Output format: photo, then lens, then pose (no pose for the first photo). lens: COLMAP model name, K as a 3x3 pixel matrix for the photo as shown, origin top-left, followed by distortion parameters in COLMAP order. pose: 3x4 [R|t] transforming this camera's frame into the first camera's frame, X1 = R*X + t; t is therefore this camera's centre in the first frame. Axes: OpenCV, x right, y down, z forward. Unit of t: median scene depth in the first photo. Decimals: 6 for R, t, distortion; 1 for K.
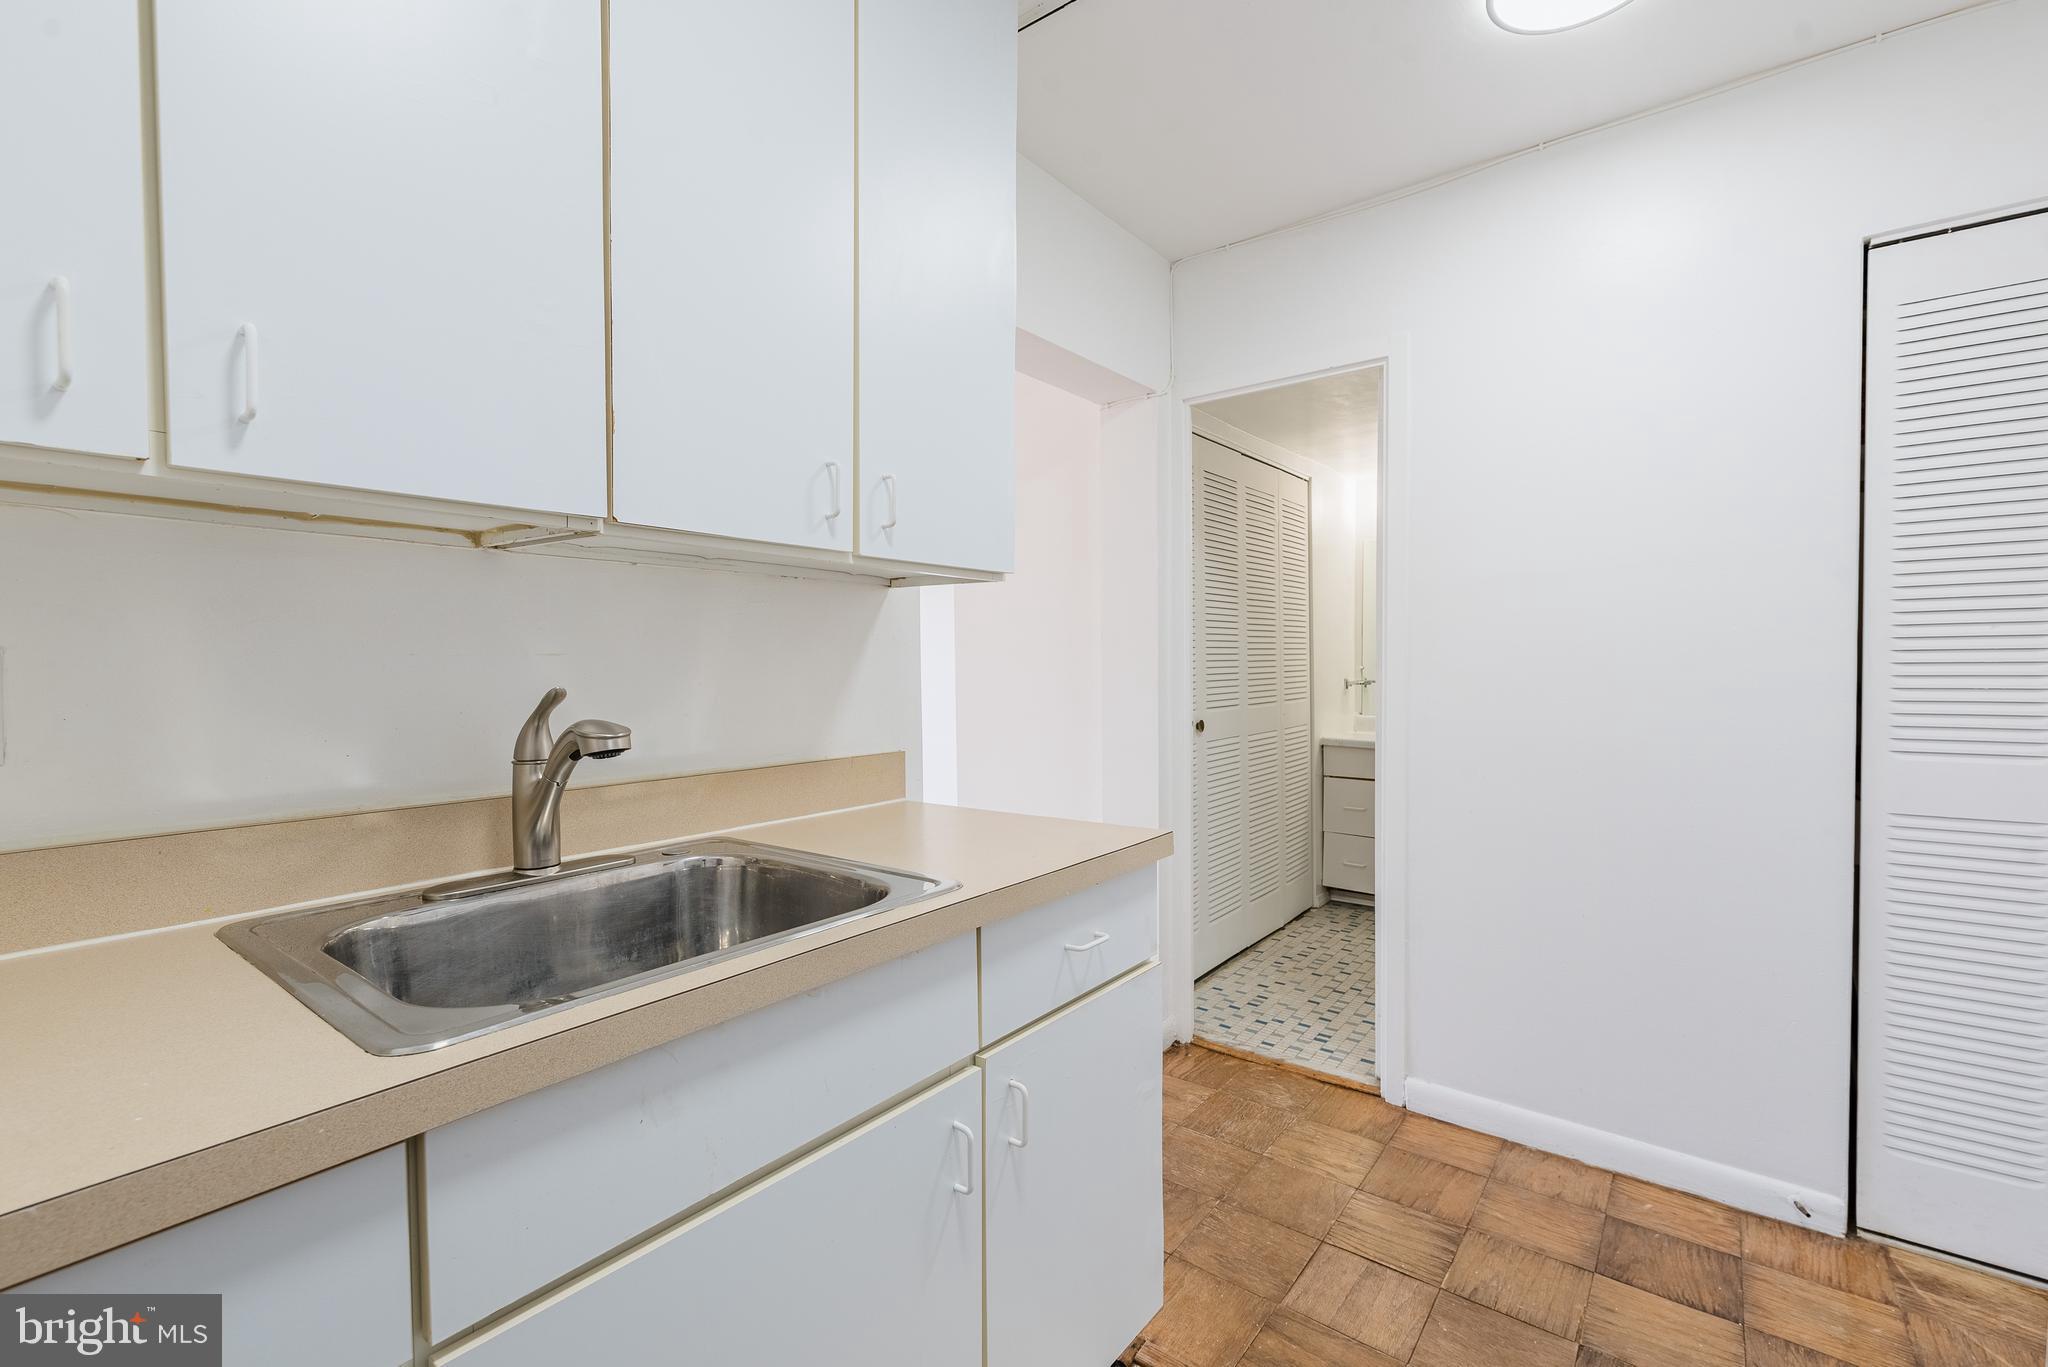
lens RADIAL K [[874.6, 0, 1014.5], [0, 874.6, 687.0], [0, 0, 1]] dist [0.001027, -0.000421]
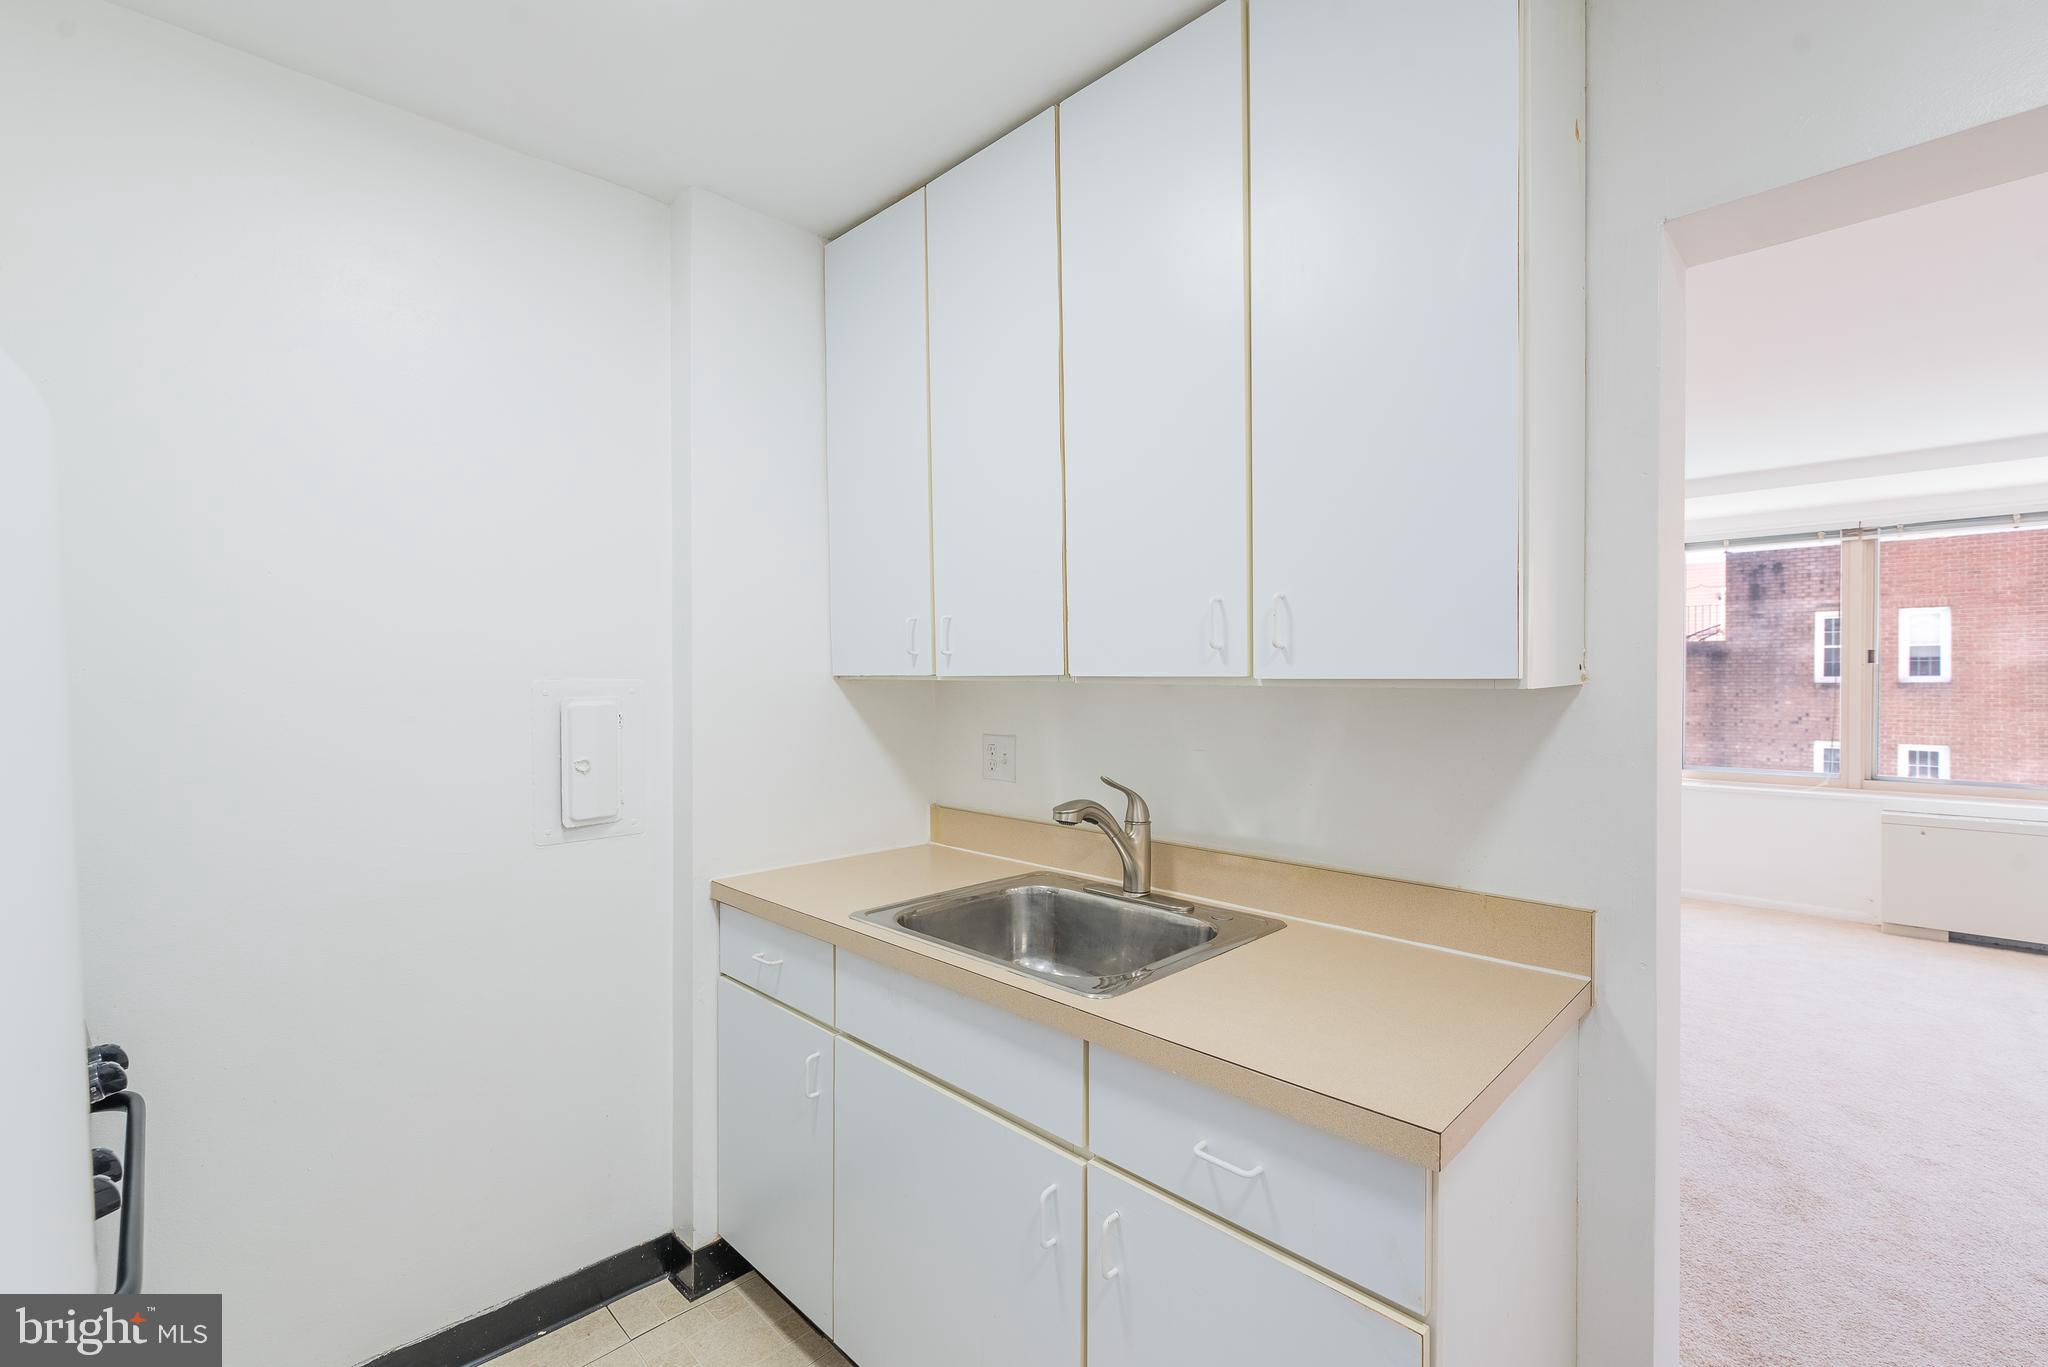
lens RADIAL K [[874.6, 0, 1014.5], [0, 874.6, 687.0], [0, 0, 1]] dist [0.001027, -0.000421]
pose [[-0.114875, 0.015544, -0.993258, 0.910306], [-0.025444, 0.999503, 0.018584, -0.160086], [0.993054, 0.027408, -0.114422, 0.877776]]
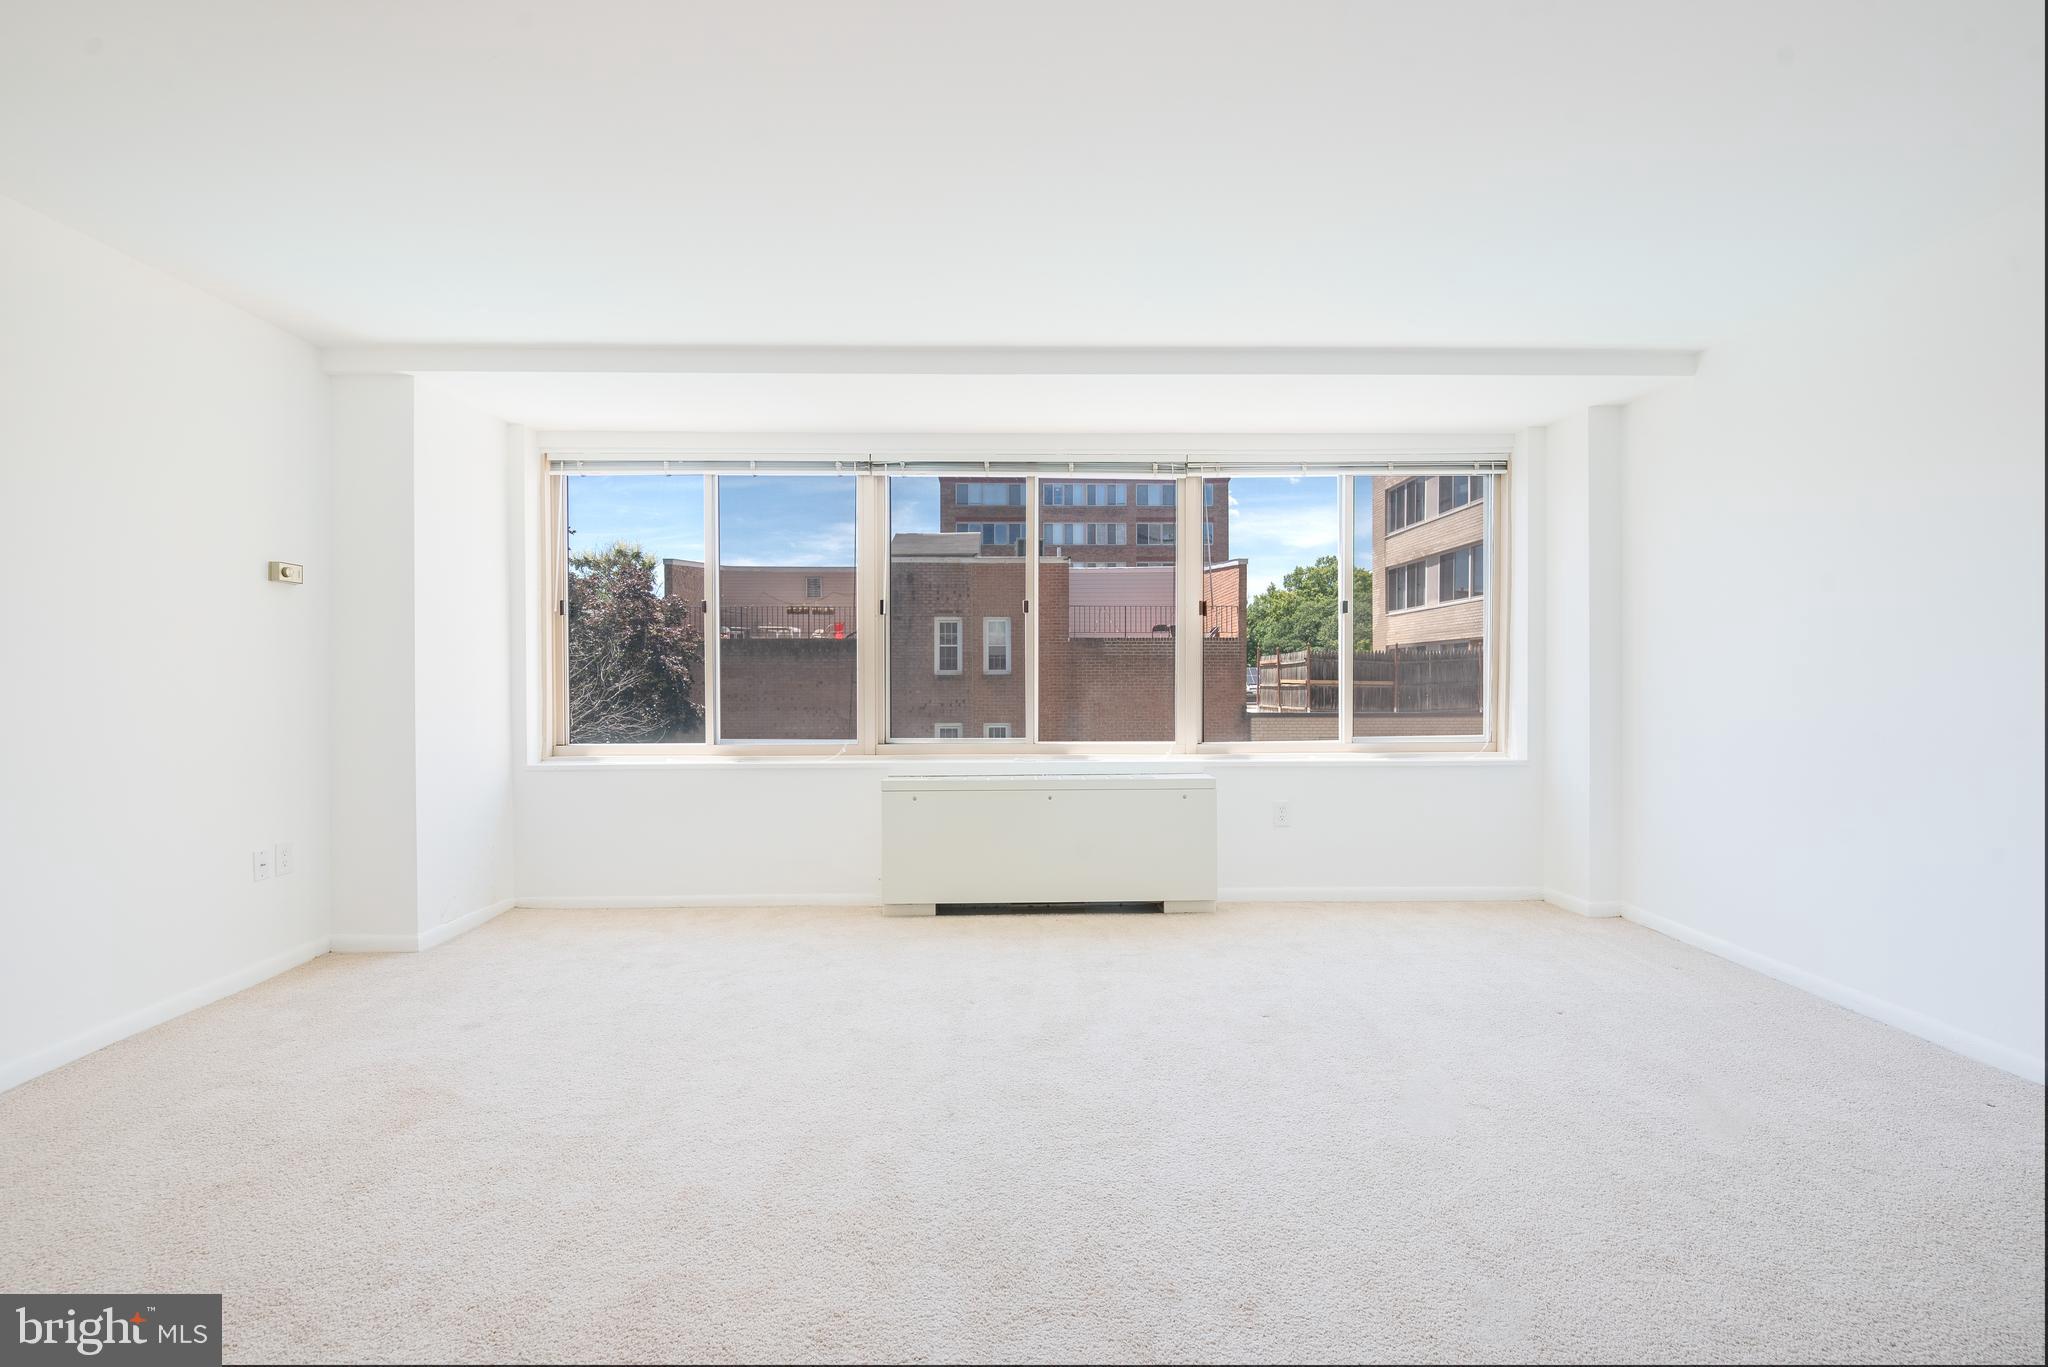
lens RADIAL K [[874.6, 0, 1014.5], [0, 874.6, 687.0], [0, 0, 1]] dist [0.001027, -0.000421]
pose [[0.633356, 0.009050, -0.773808, 0.676201], [-0.023355, 0.999700, -0.007424, -0.127598], [0.773508, 0.022774, 0.633377, 1.163475]]
